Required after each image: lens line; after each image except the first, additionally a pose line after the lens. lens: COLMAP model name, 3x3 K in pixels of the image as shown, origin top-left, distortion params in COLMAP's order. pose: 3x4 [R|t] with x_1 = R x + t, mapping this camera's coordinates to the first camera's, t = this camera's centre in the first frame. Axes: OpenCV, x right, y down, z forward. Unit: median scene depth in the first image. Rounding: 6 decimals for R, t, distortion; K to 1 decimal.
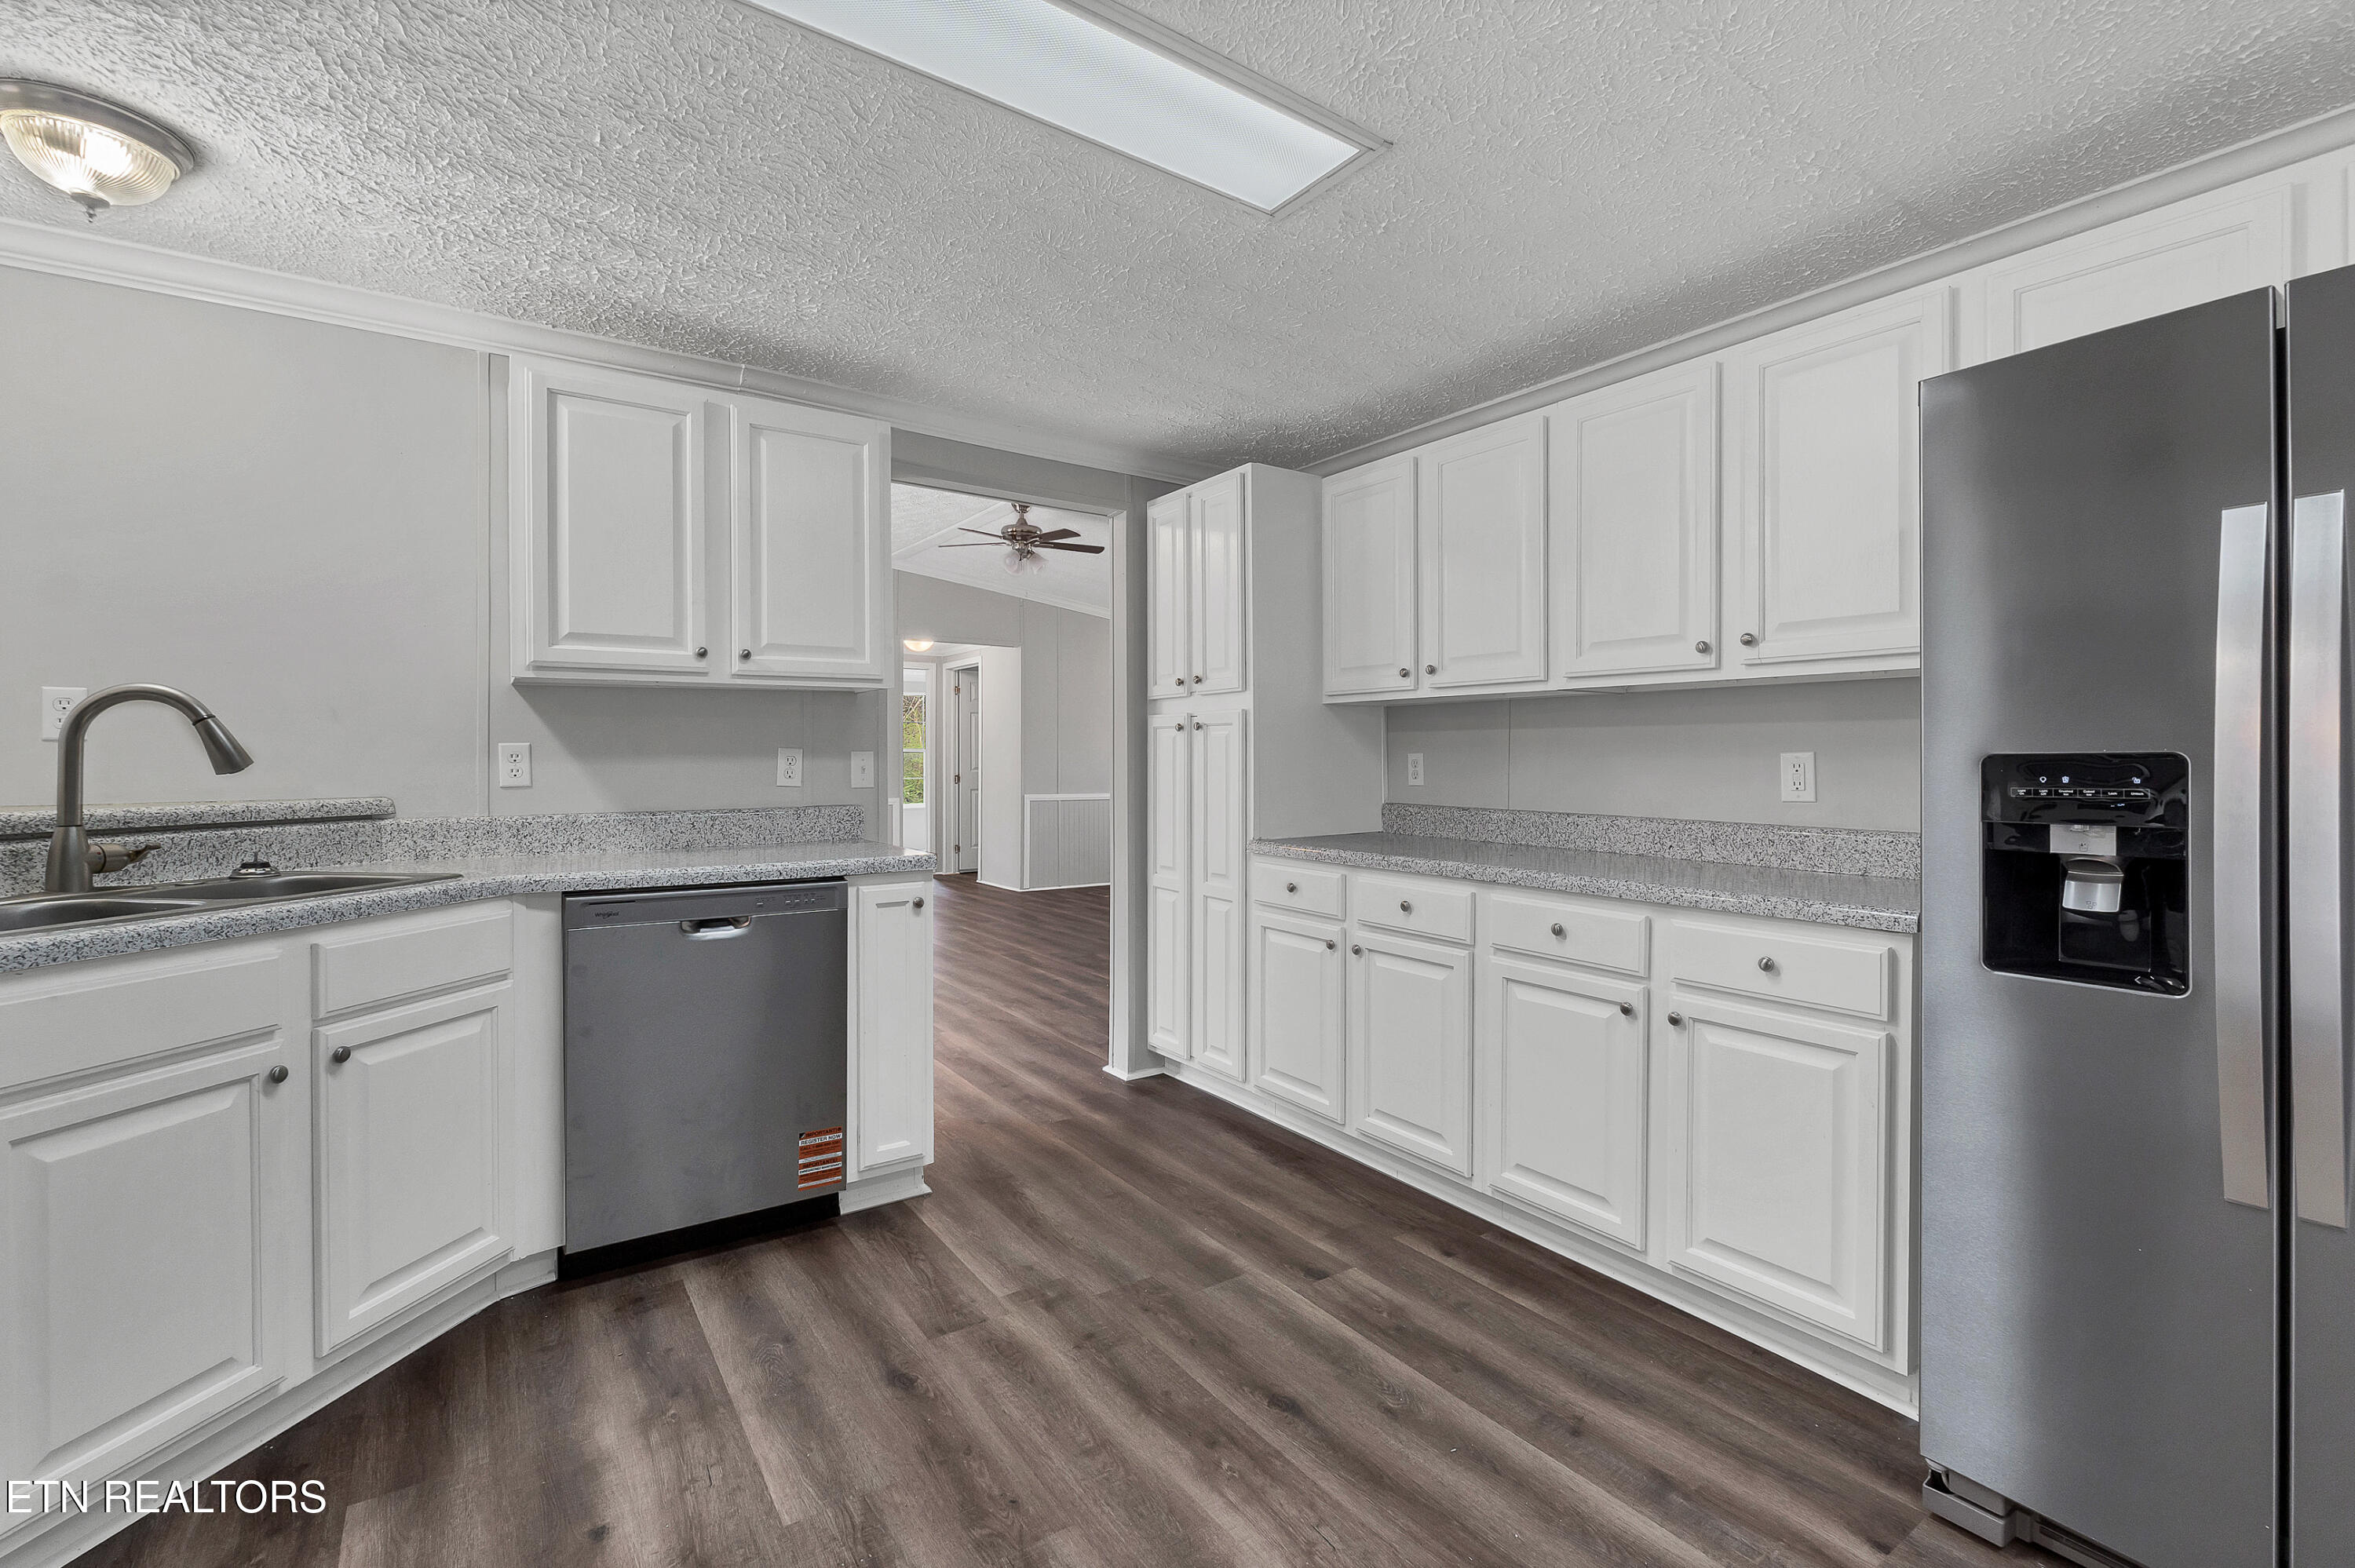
lens RADIAL K [[1033.3, 0, 1186.0], [0, 1033.3, 761.0], [0, 0, 1]] dist [-0.003168, -0.000290]
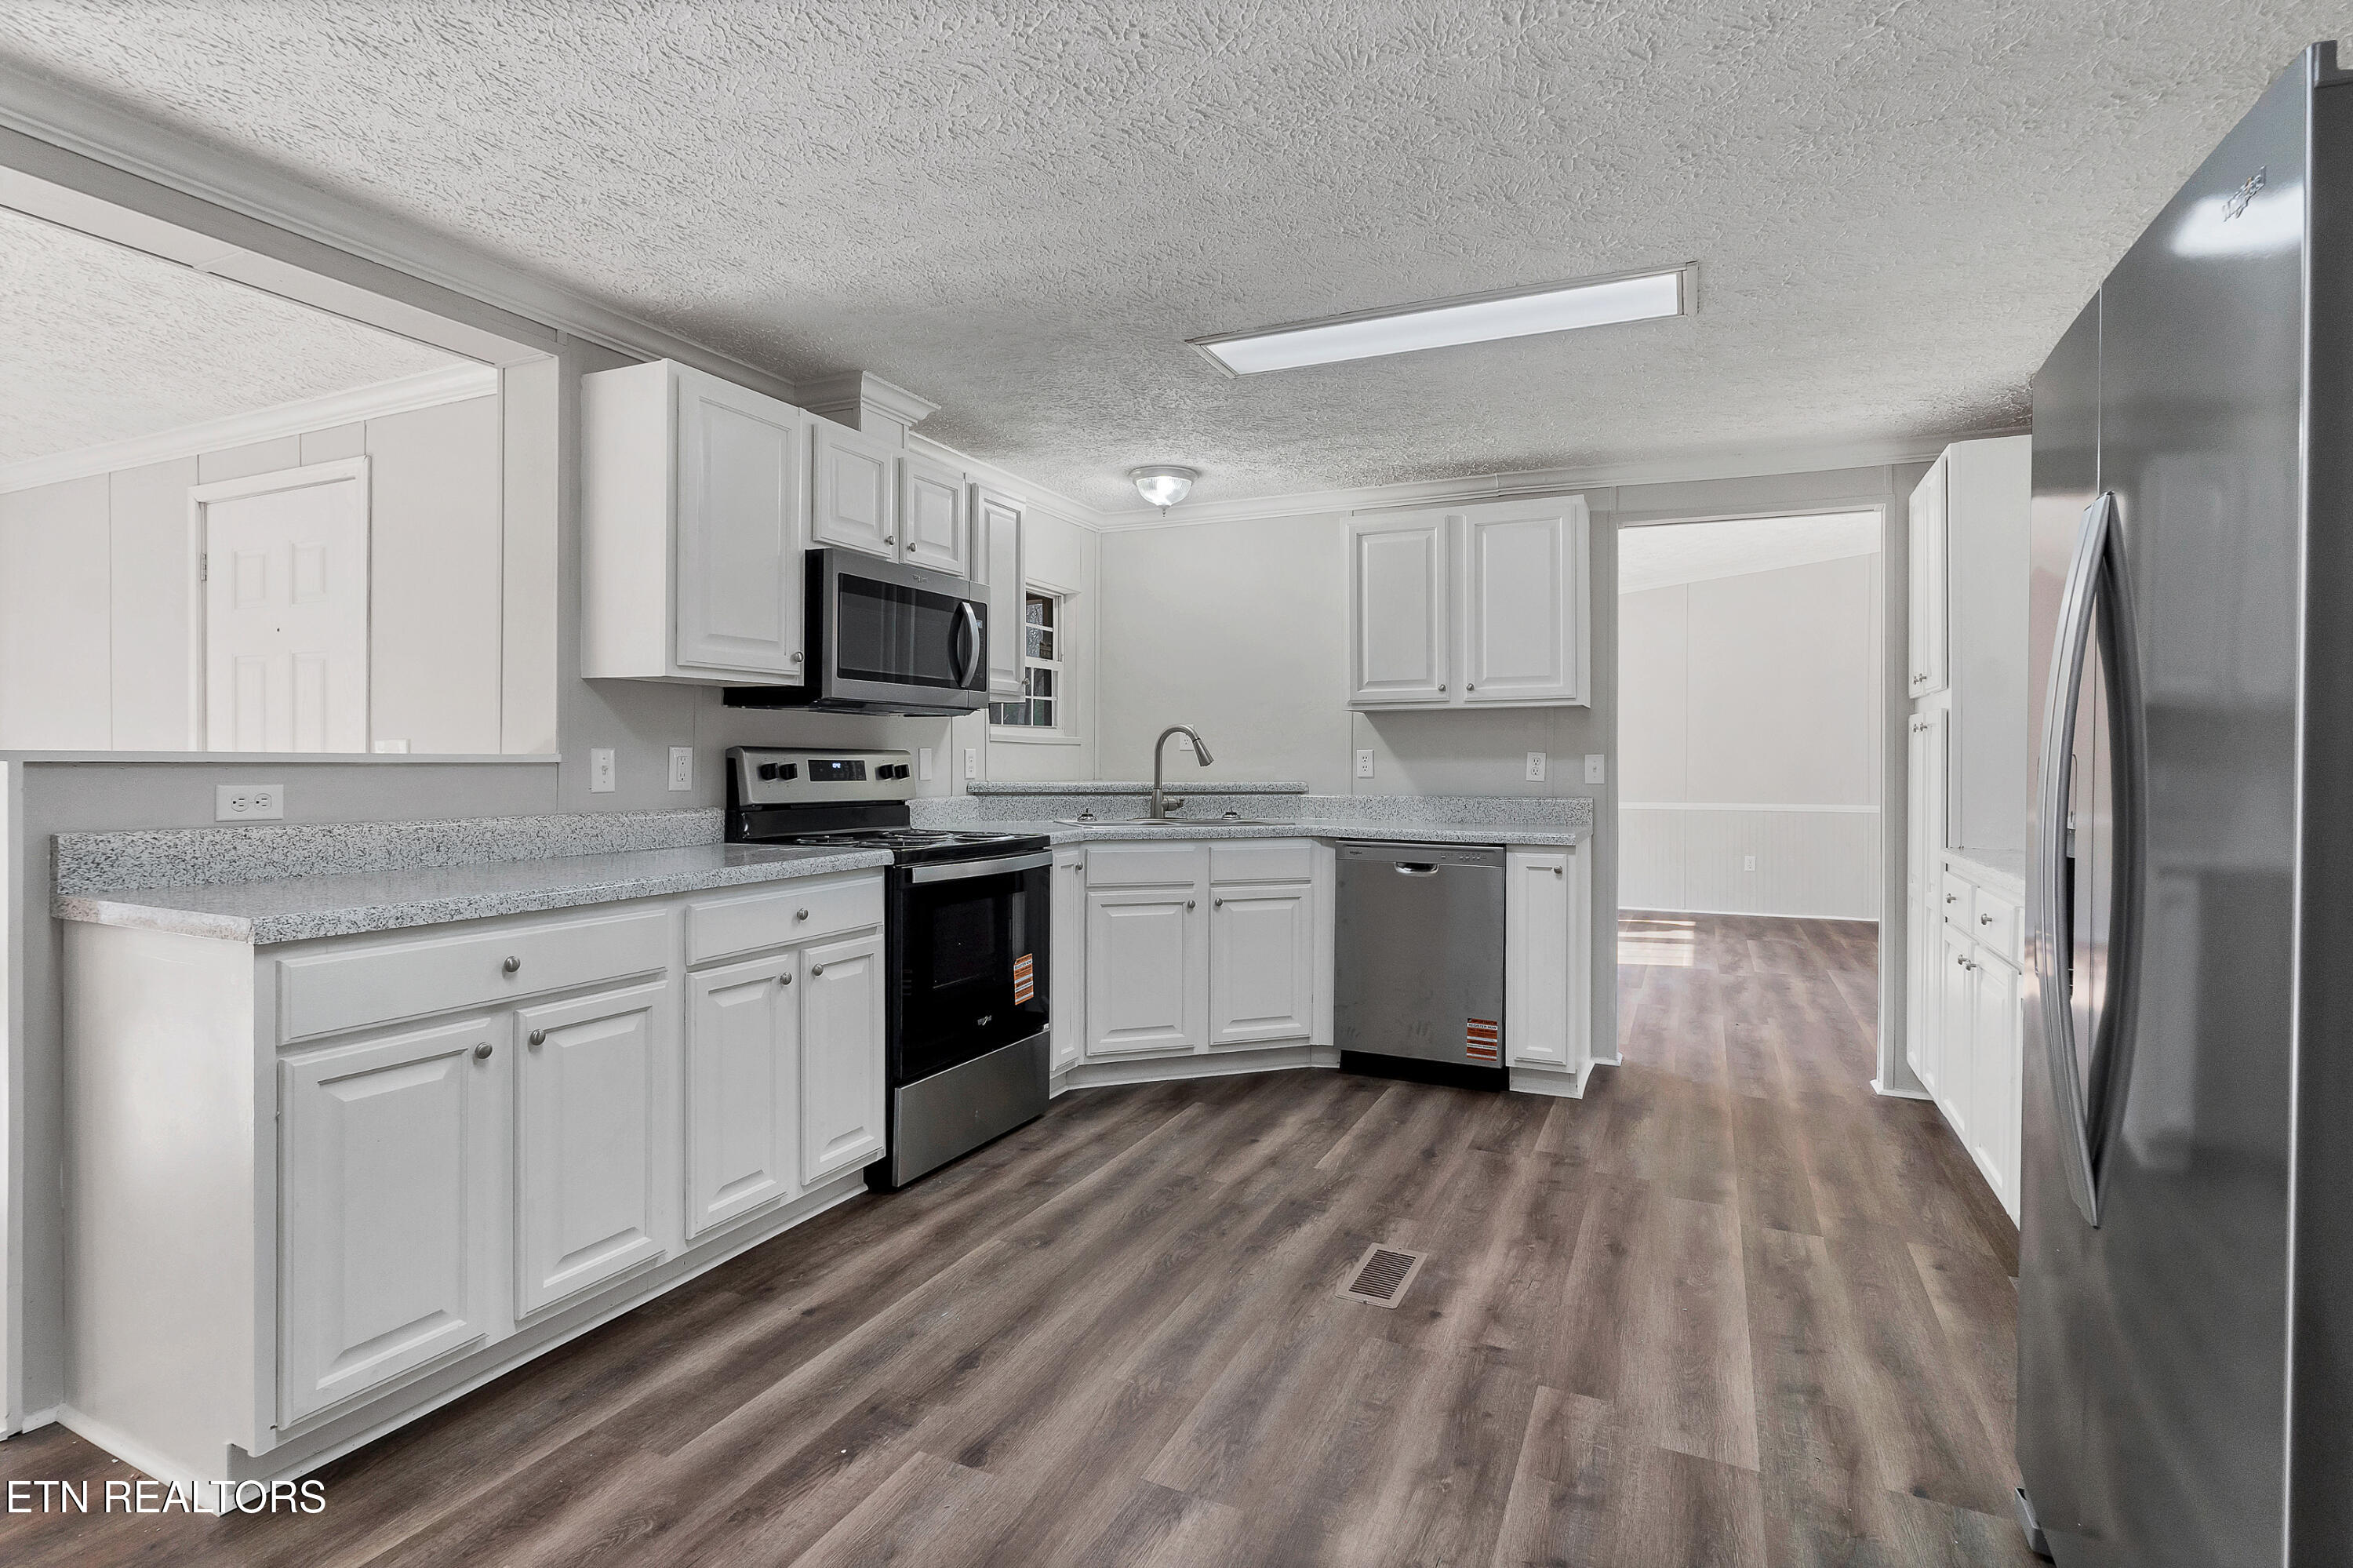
lens RADIAL K [[1166.1, 0, 1164.6], [0, 1166.1, 772.7], [0, 0, 1]] dist [0.025656, 0.000256]
pose [[0.498221, 0.011232, -0.866977, 0.932847], [-0.003534, 0.999934, 0.010923, -0.001011], [0.867043, -0.002378, 0.498228, -0.211171]]
